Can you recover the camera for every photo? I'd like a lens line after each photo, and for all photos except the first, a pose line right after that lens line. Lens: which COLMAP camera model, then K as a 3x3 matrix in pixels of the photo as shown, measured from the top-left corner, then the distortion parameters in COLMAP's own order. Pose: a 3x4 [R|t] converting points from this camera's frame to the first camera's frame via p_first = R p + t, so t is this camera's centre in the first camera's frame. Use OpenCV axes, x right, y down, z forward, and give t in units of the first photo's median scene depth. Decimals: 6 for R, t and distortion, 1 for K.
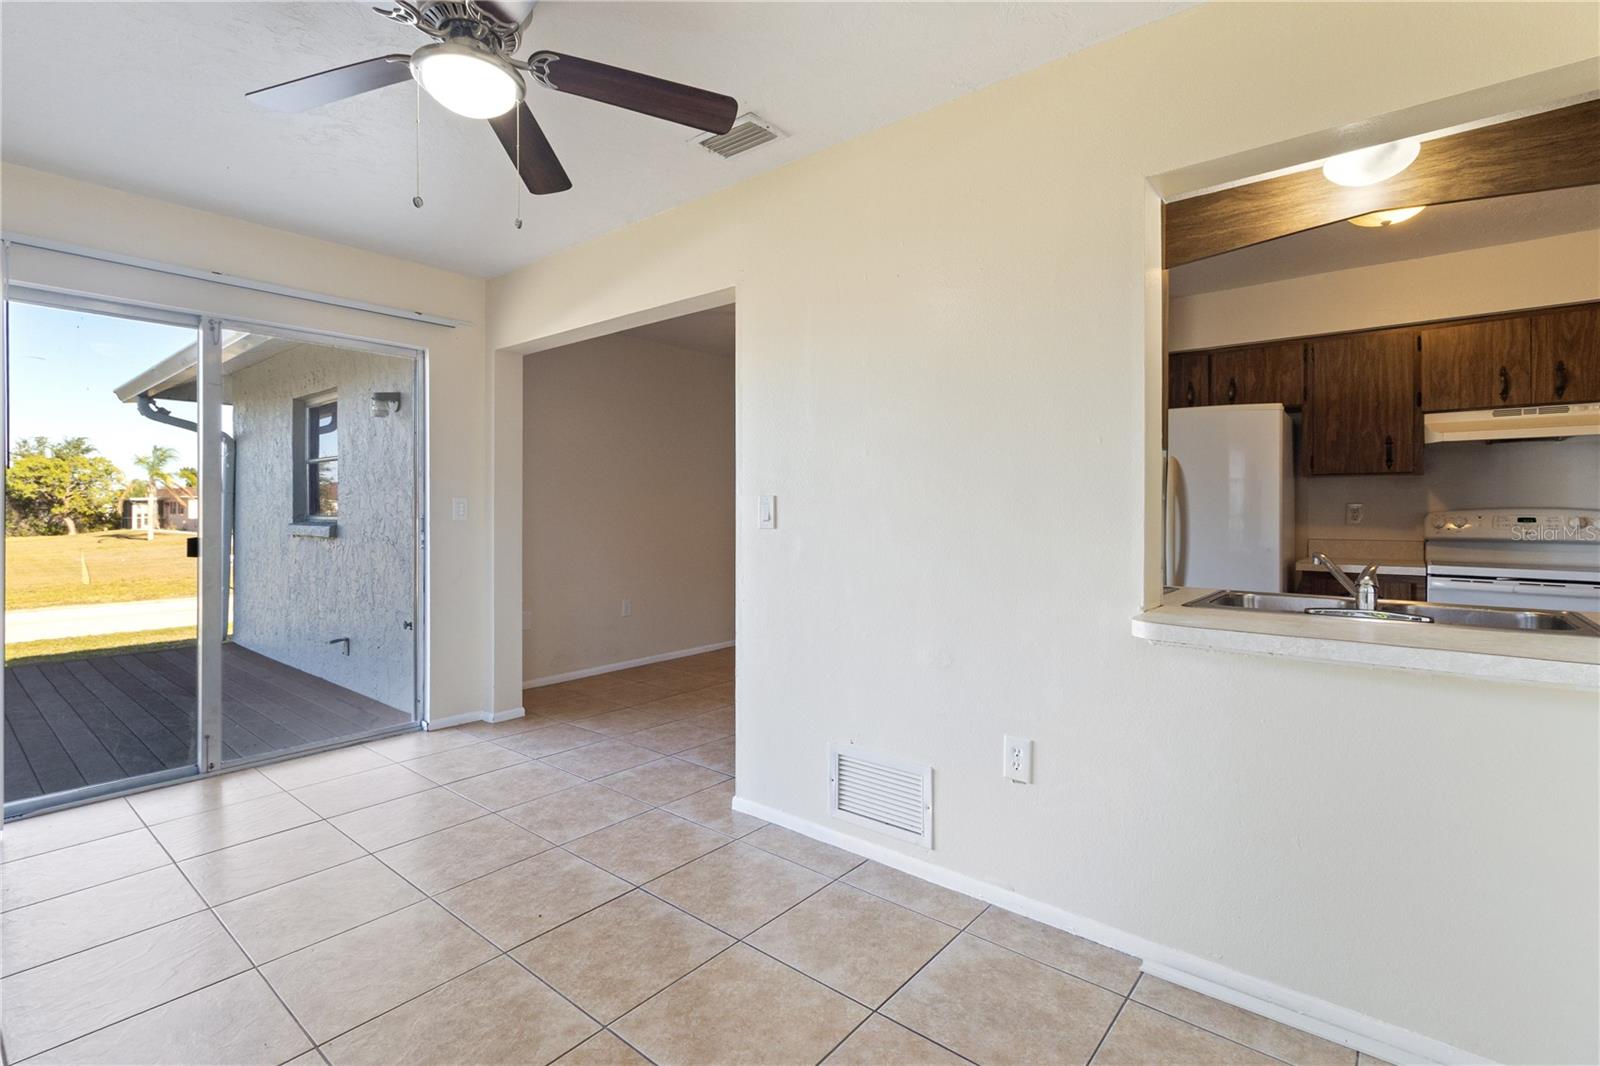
lens RADIAL K [[734.5, 0, 830.3], [0, 734.5, 524.2], [0, 0, 1]] dist [0.001940, 0.003550]
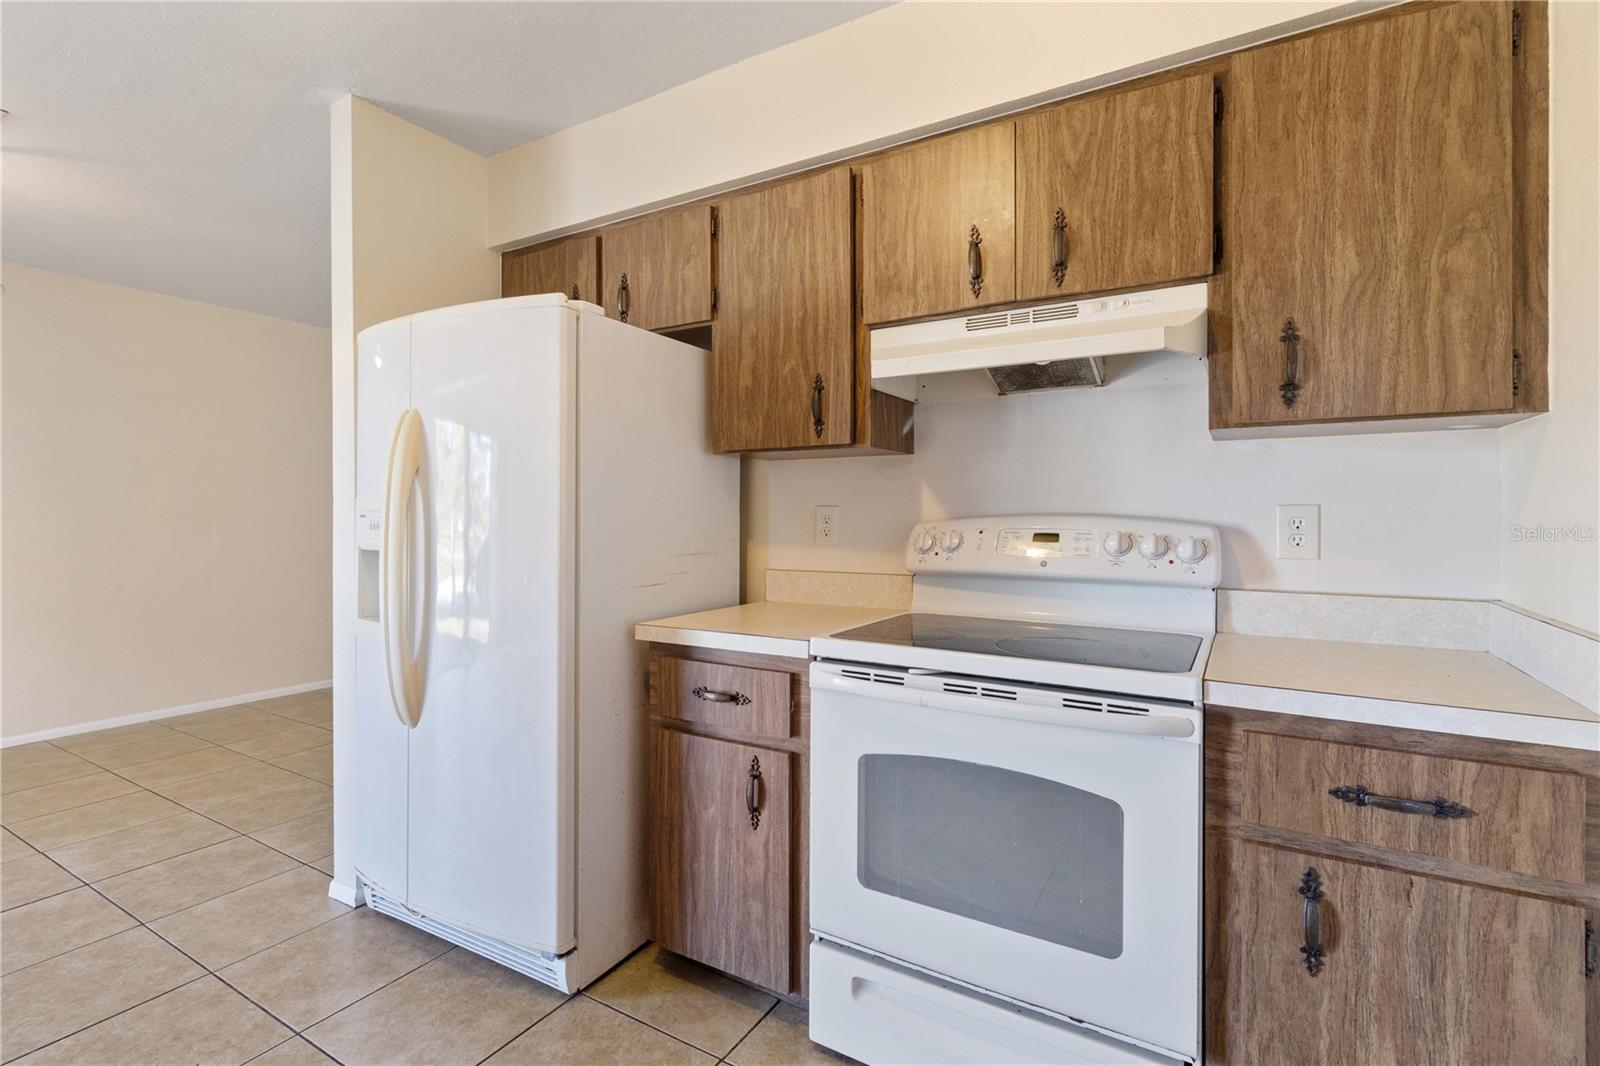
lens RADIAL K [[734.5, 0, 798.5], [0, 734.5, 524.1], [0, 0, 1]] dist [0.001940, 0.003550]
pose [[0.992768, -0.001307, 0.120042, 0.690083], [0.000912, 0.999994, 0.003348, -0.016540], [-0.120046, -0.003214, 0.992763, 0.494186]]
